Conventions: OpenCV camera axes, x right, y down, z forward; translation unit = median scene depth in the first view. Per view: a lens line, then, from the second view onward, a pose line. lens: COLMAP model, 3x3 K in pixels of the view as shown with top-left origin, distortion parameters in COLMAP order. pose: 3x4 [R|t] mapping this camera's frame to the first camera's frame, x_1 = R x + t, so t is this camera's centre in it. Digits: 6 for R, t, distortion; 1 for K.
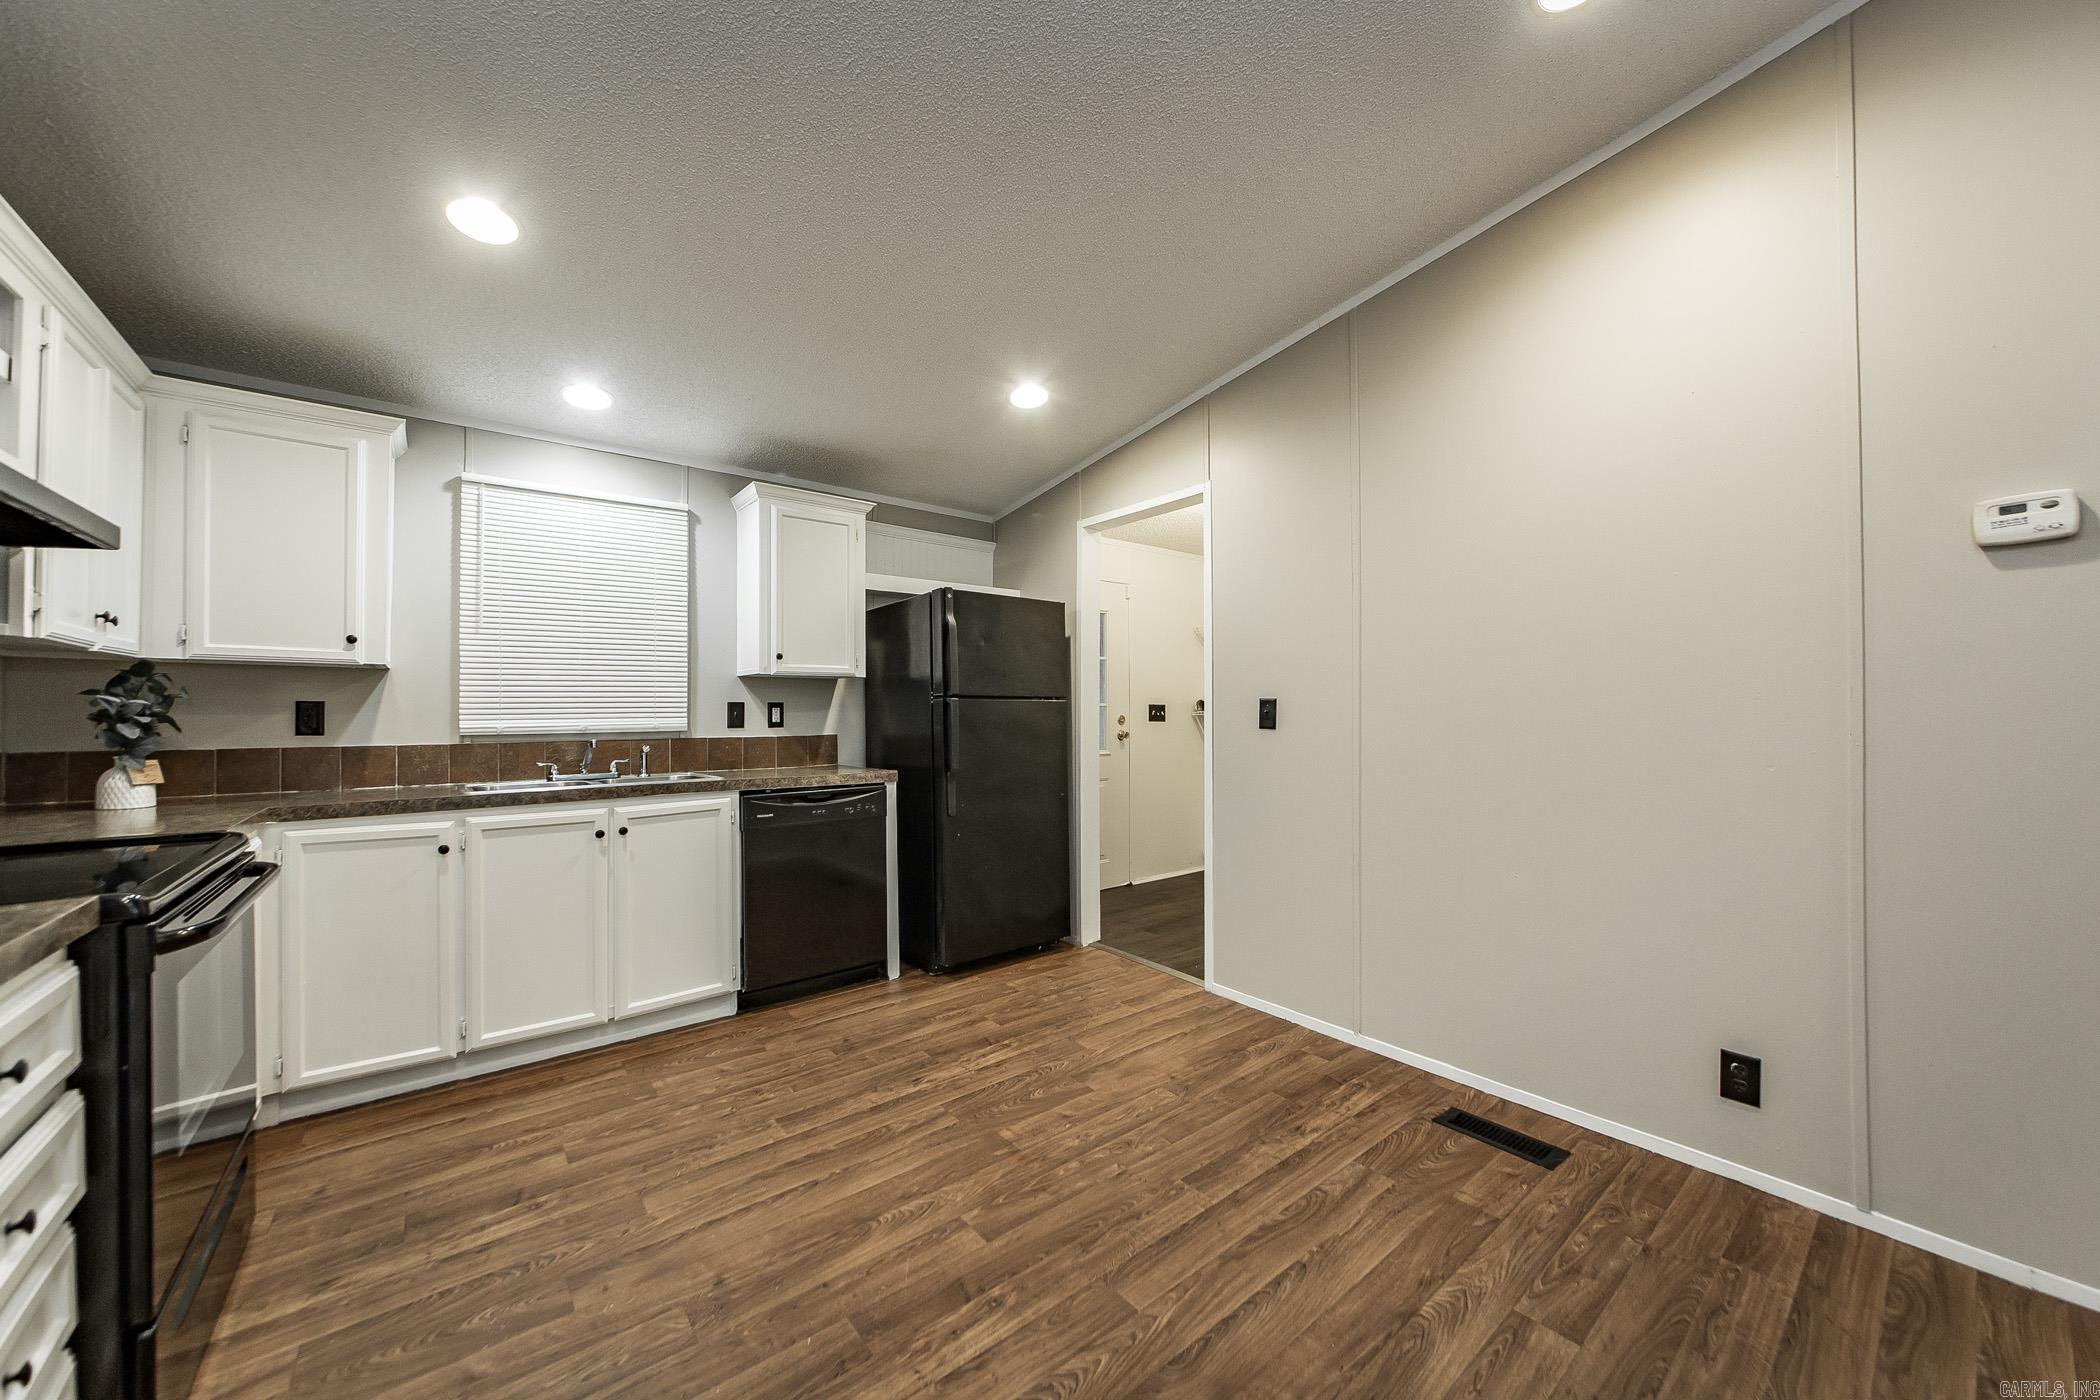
lens RADIAL K [[737.4, 0, 1008.3], [0, 737.4, 708.1], [0, 0, 1]] dist [-0.007394, 0.003481]
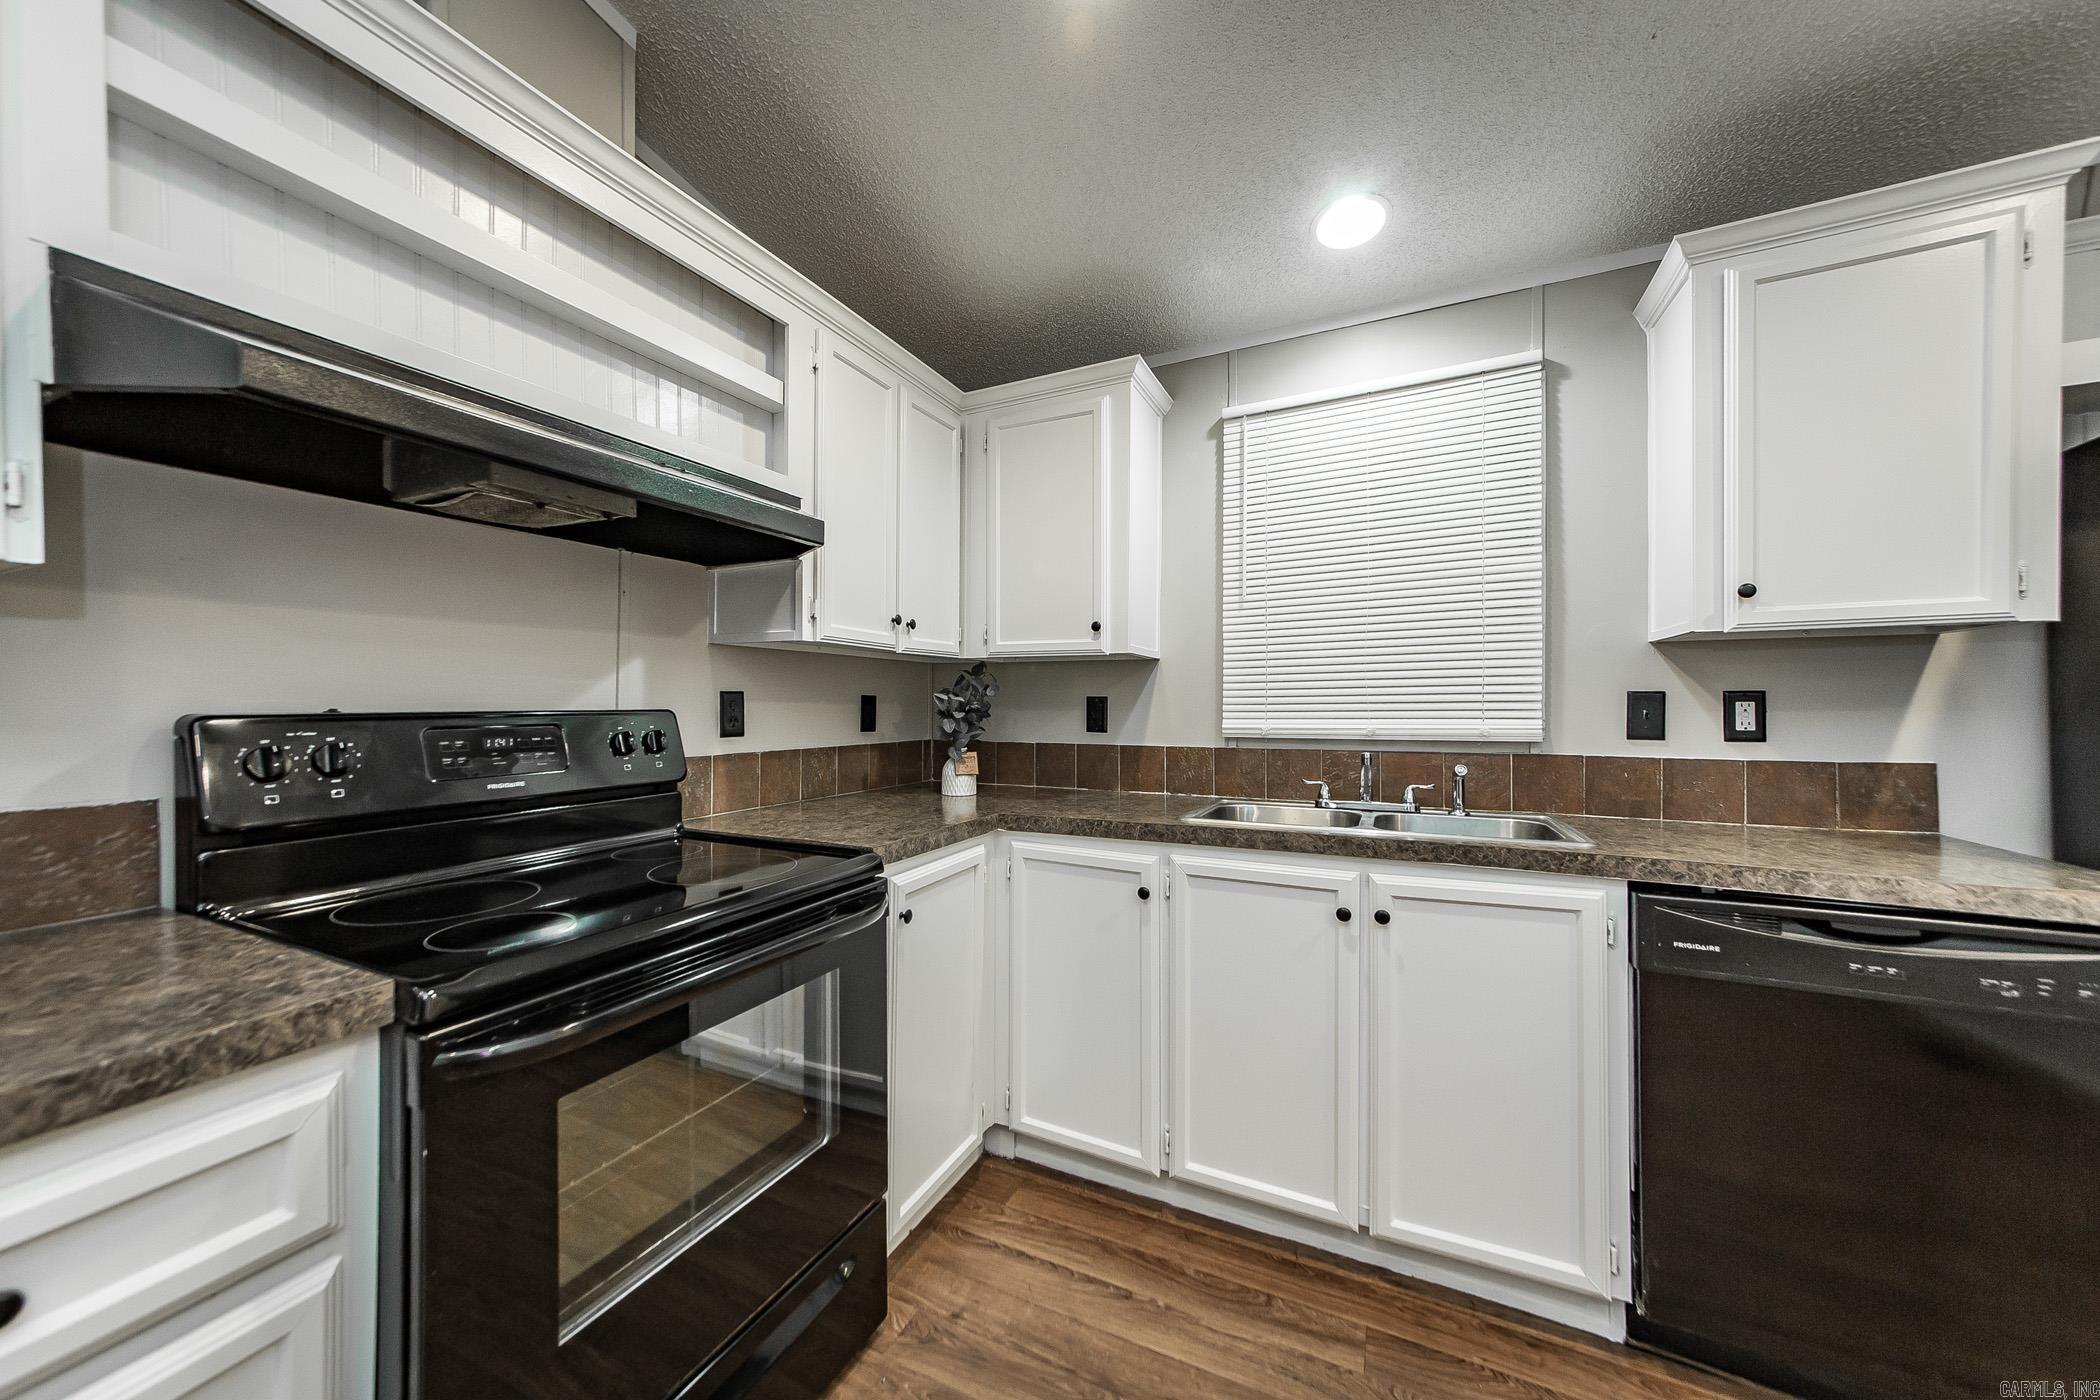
lens RADIAL K [[737.4, 0, 1041.3], [0, 737.4, 701.0], [0, 0, 1]] dist [-0.007394, 0.003481]
pose [[0.455606, 0.001090, -0.890181, -0.115595], [0.005208, 0.999979, 0.003890, -0.006342], [0.890166, -0.006409, 0.455591, 0.444411]]
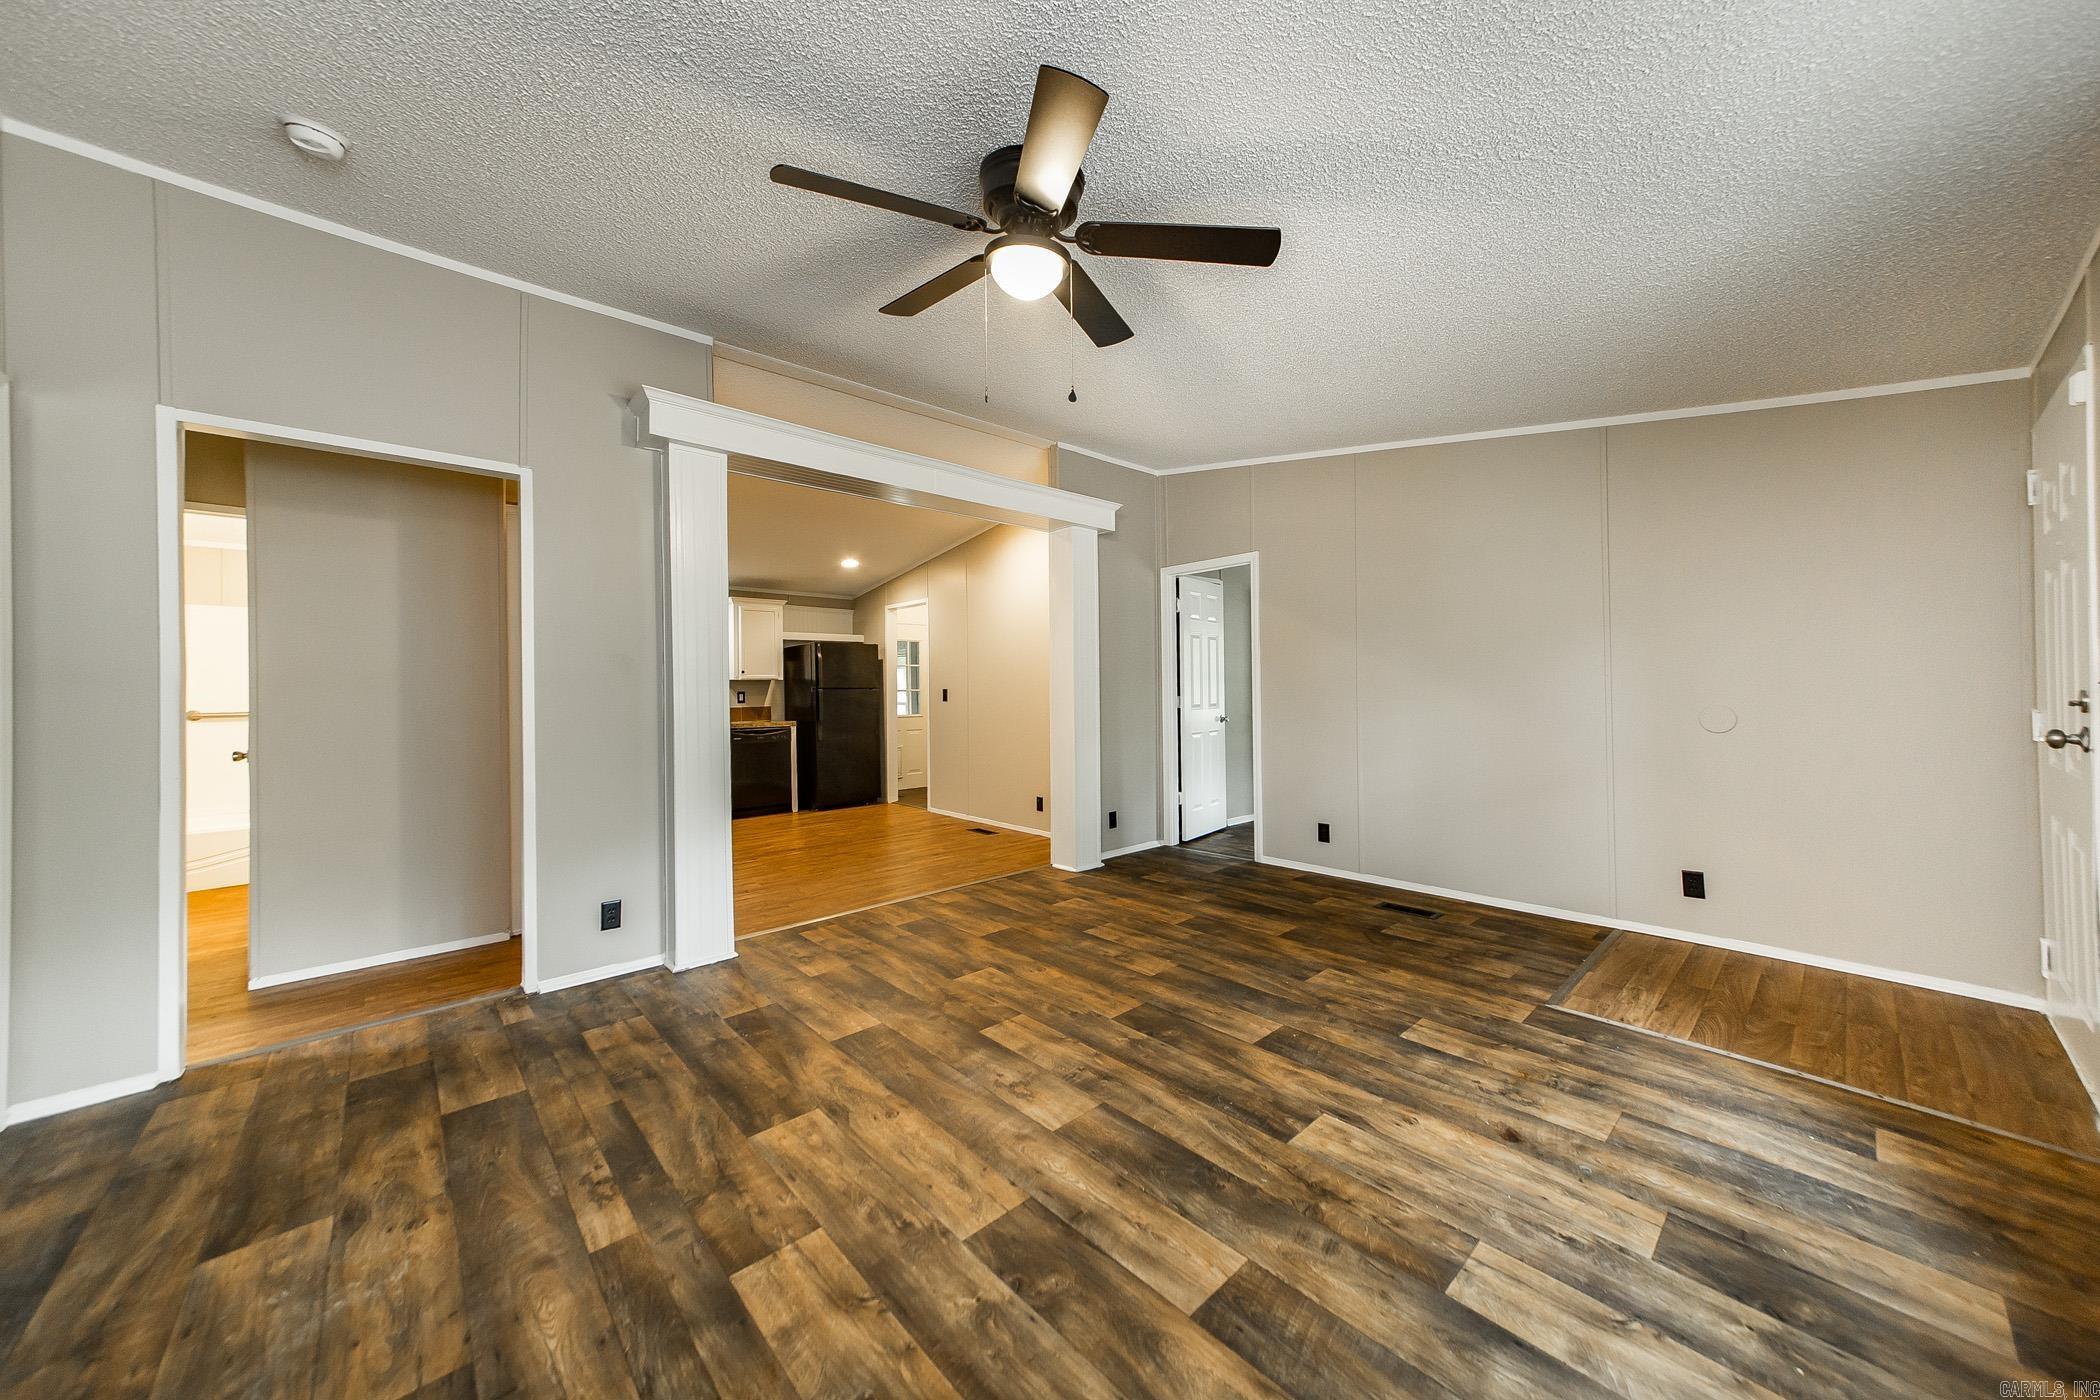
lens RADIAL K [[737.4, 0, 1025.7], [0, 737.4, 668.0], [0, 0, 1]] dist [-0.007394, 0.003481]
pose [[0.996361, -0.009064, 0.084756, 0.414902], [0.010981, 0.999694, -0.022171, -0.025299], [-0.084529, 0.023021, 0.996155, -1.523940]]
